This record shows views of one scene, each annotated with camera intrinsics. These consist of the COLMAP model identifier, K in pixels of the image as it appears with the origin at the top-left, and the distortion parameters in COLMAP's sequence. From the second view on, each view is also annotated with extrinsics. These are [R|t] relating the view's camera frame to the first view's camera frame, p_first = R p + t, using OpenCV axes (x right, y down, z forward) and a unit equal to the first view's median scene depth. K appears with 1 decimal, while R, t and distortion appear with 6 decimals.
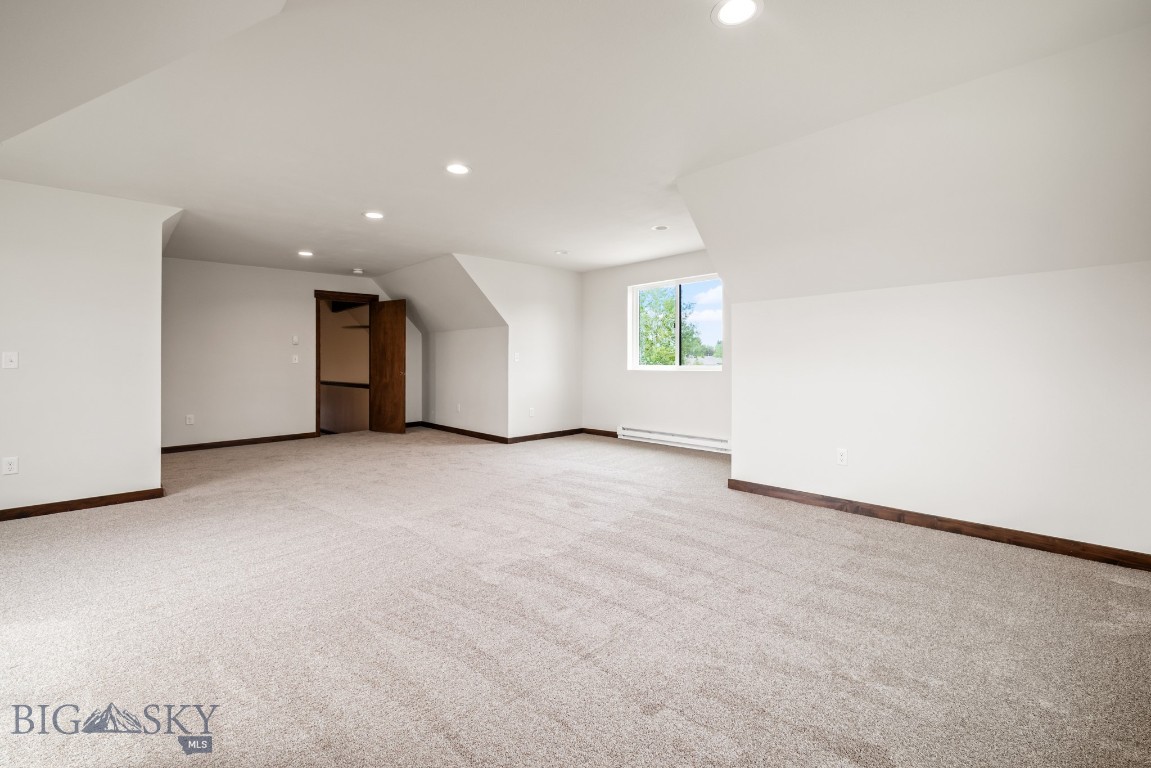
lens RADIAL K [[484.0, 0, 574.7], [0, 484.0, 355.7], [0, 0, 1]] dist [0.019064, -0.000033]
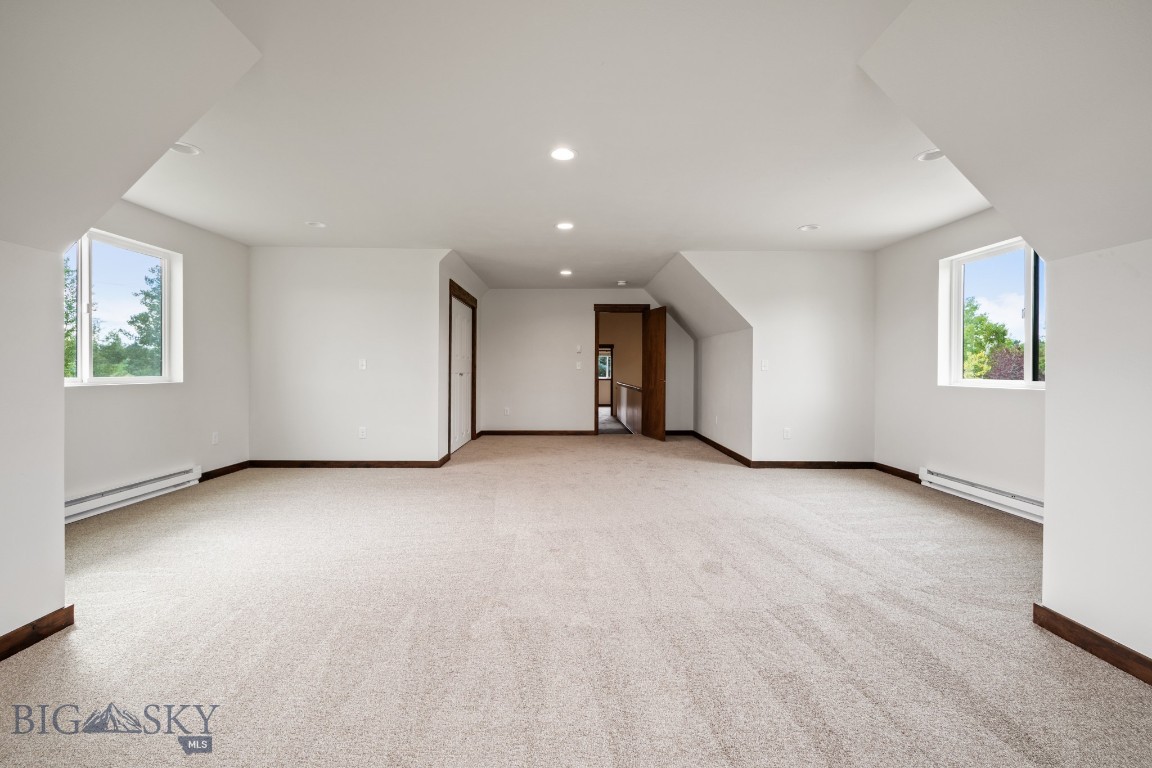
lens RADIAL K [[468.2, 0, 575.5], [0, 468.2, 367.2], [0, 0, 1]] dist [0.009792, -0.000218]
pose [[0.740739, 0.010006, -0.671719, 0.182678], [-0.004805, 0.999942, 0.009597, 0.000113], [0.671776, -0.003881, 0.740744, 0.190688]]
